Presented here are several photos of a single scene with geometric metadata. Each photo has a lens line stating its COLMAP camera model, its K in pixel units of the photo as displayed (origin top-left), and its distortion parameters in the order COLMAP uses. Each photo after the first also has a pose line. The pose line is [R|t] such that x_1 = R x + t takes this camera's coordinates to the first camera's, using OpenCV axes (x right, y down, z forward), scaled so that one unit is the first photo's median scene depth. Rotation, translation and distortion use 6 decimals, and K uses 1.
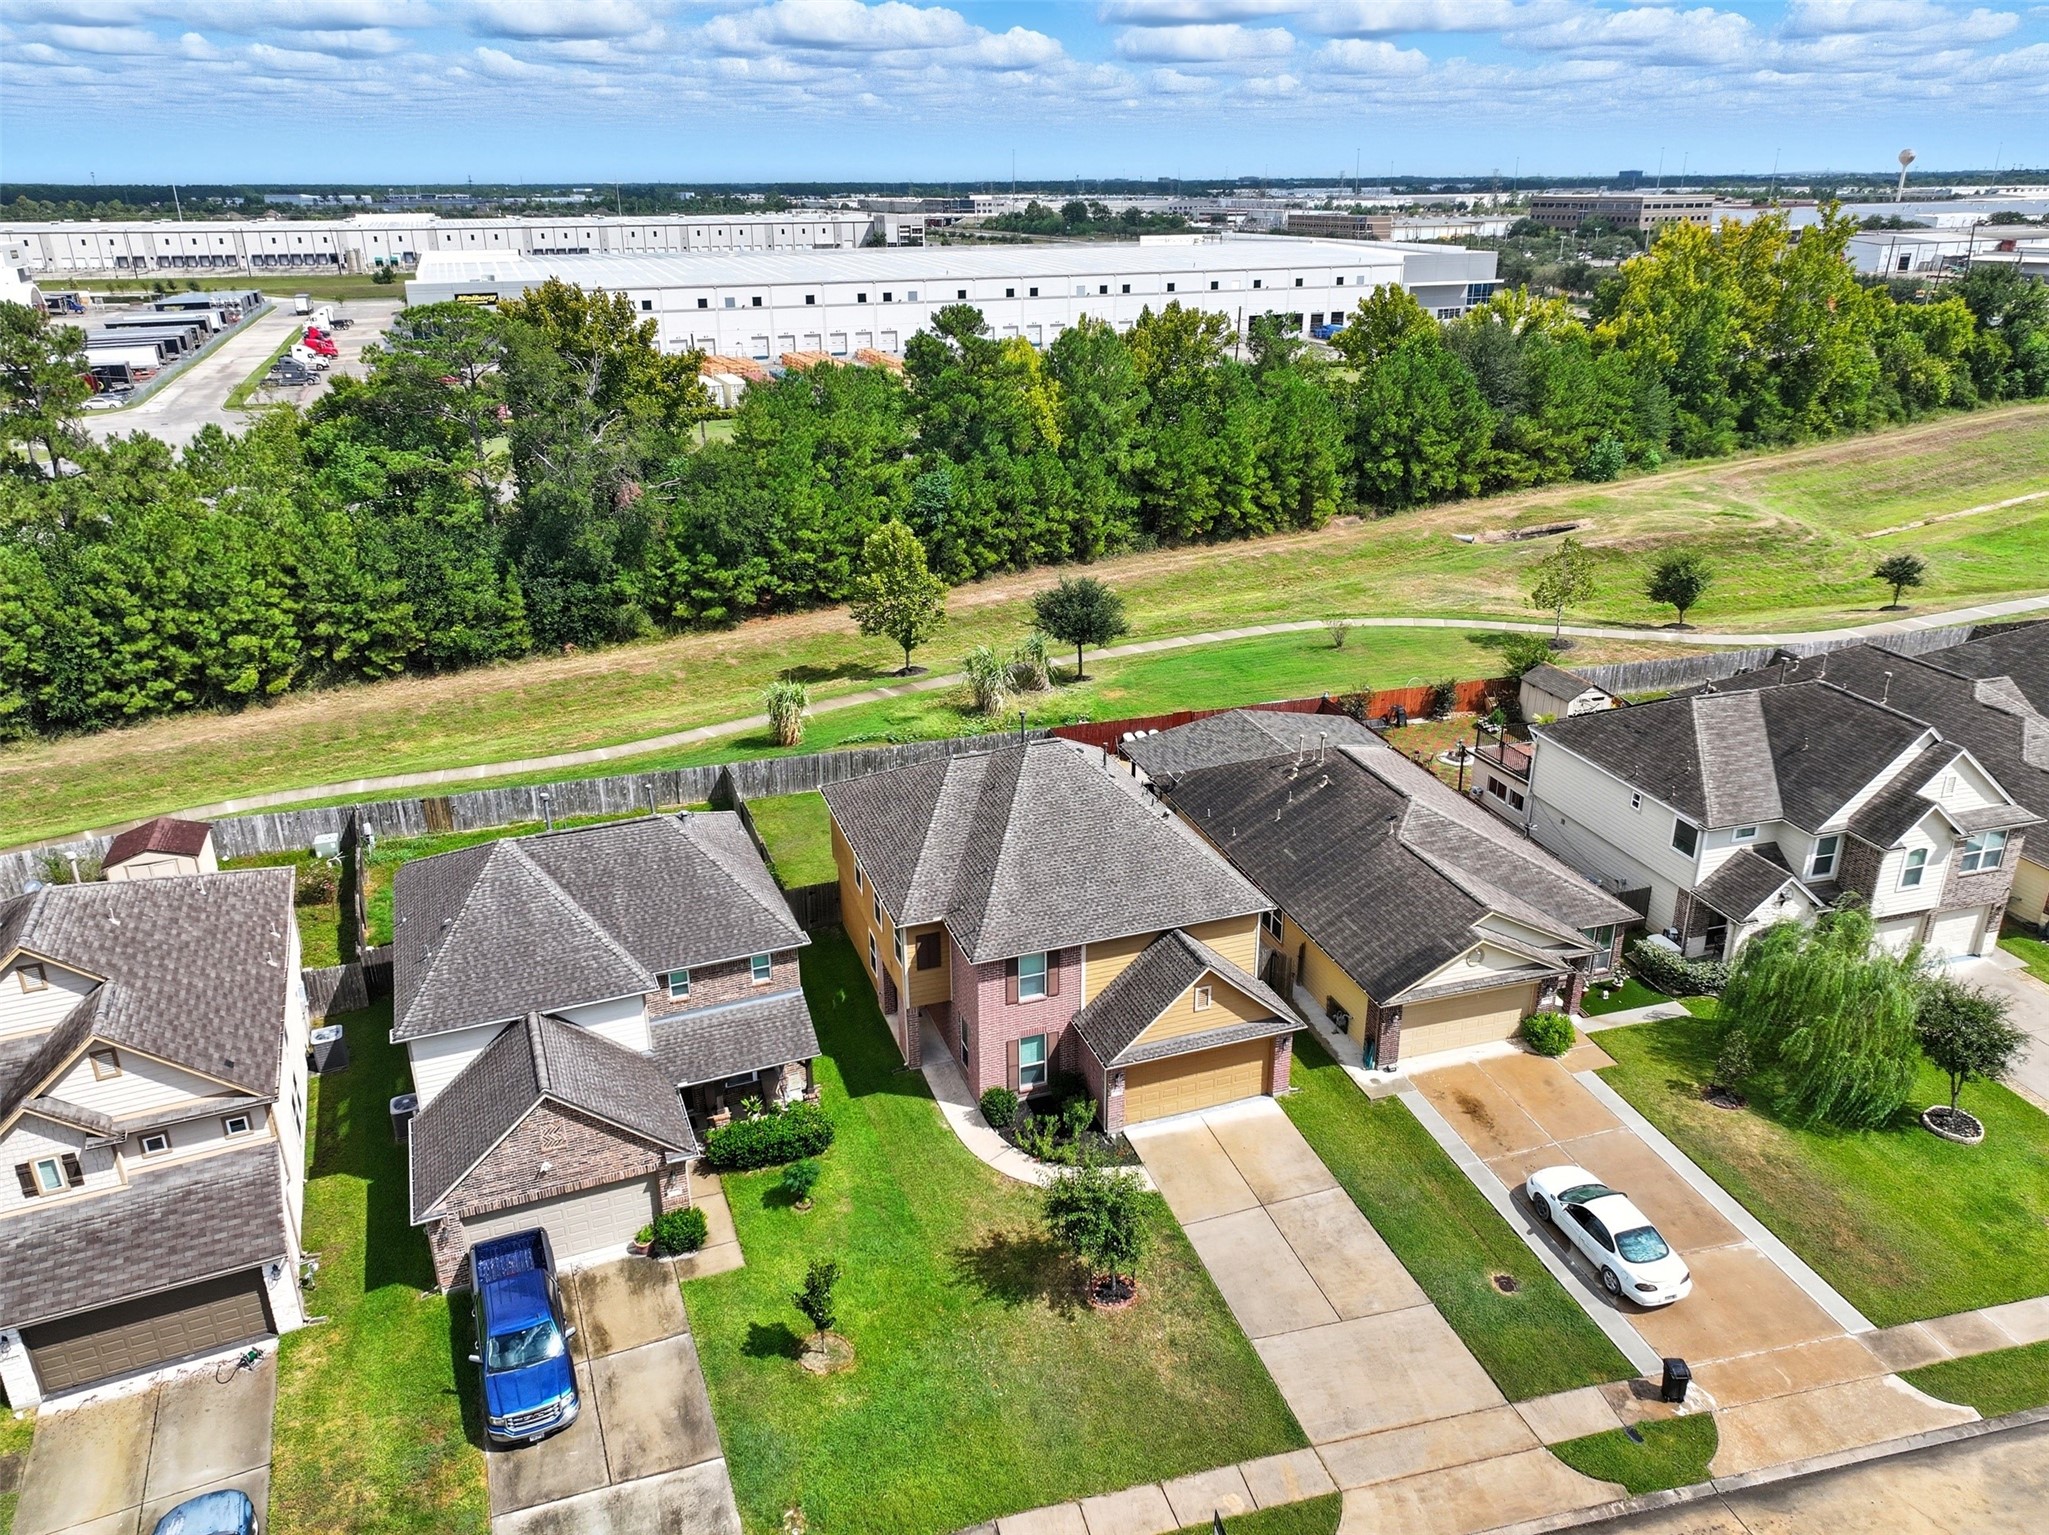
lens RADIAL K [[1431.1, 0, 1024.5], [0, 1431.1, 767.5], [0, 0, 1]] dist [0.000262, 0.011885]
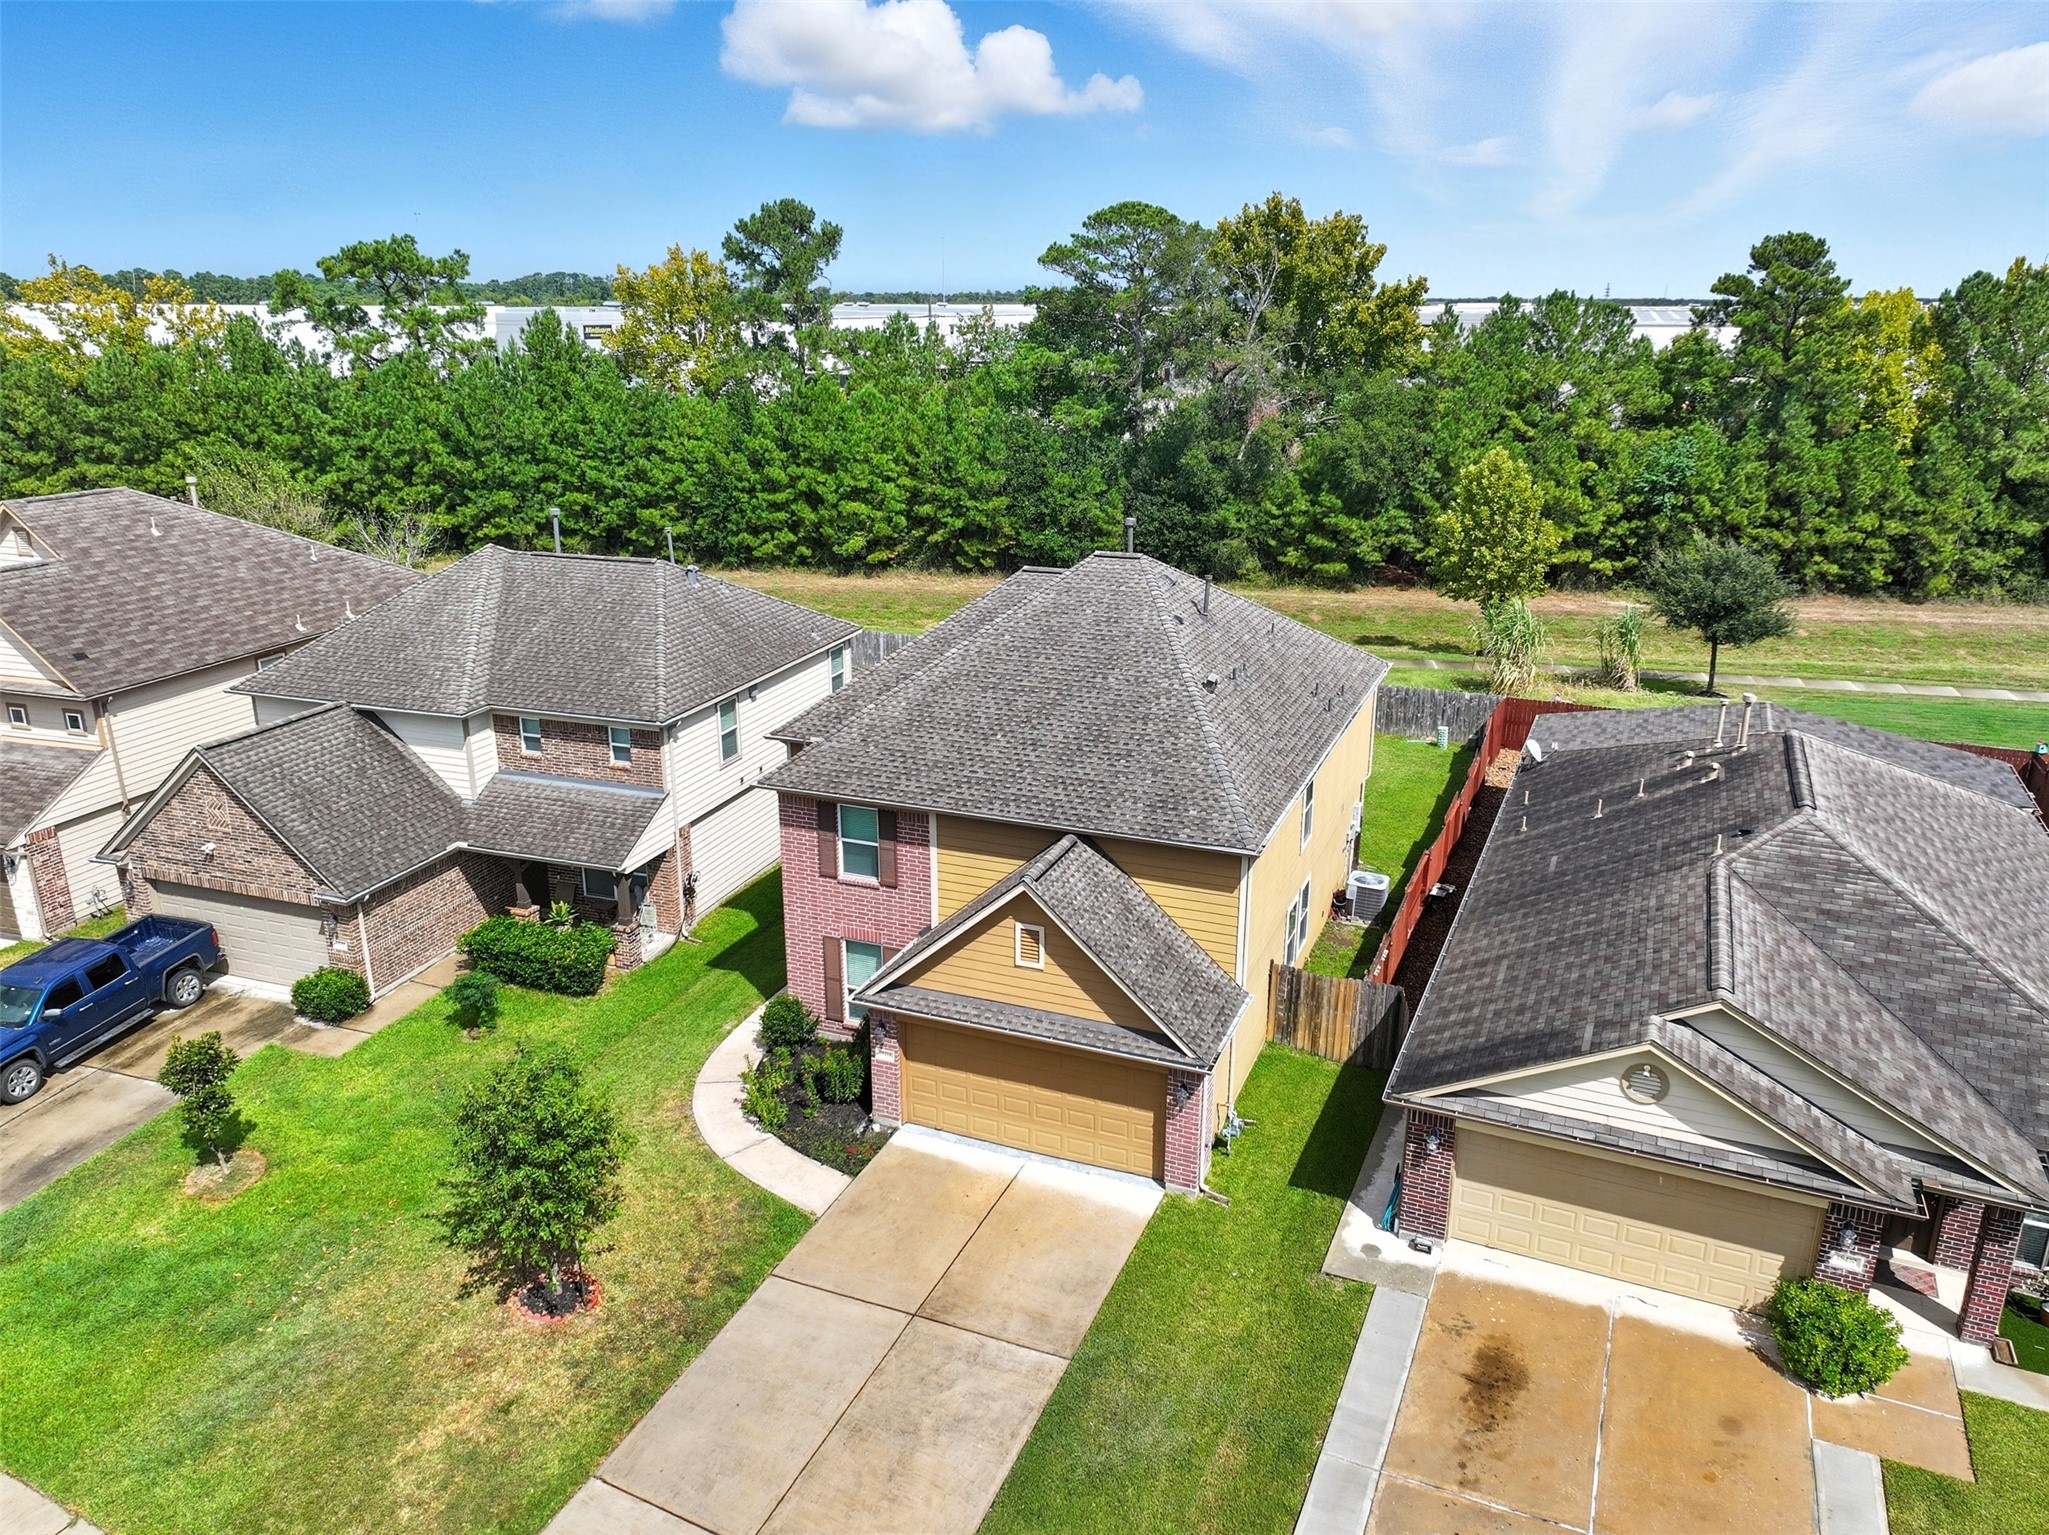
lens RADIAL K [[1431.1, 0, 1024.5], [0, 1431.1, 767.5], [0, 0, 1]] dist [0.000262, 0.011885]
pose [[0.747850, 0.210086, -0.629749, 0.233525], [-0.255648, 0.966586, 0.018864, 0.041938], [0.612670, 0.146886, 0.776569, 0.277140]]
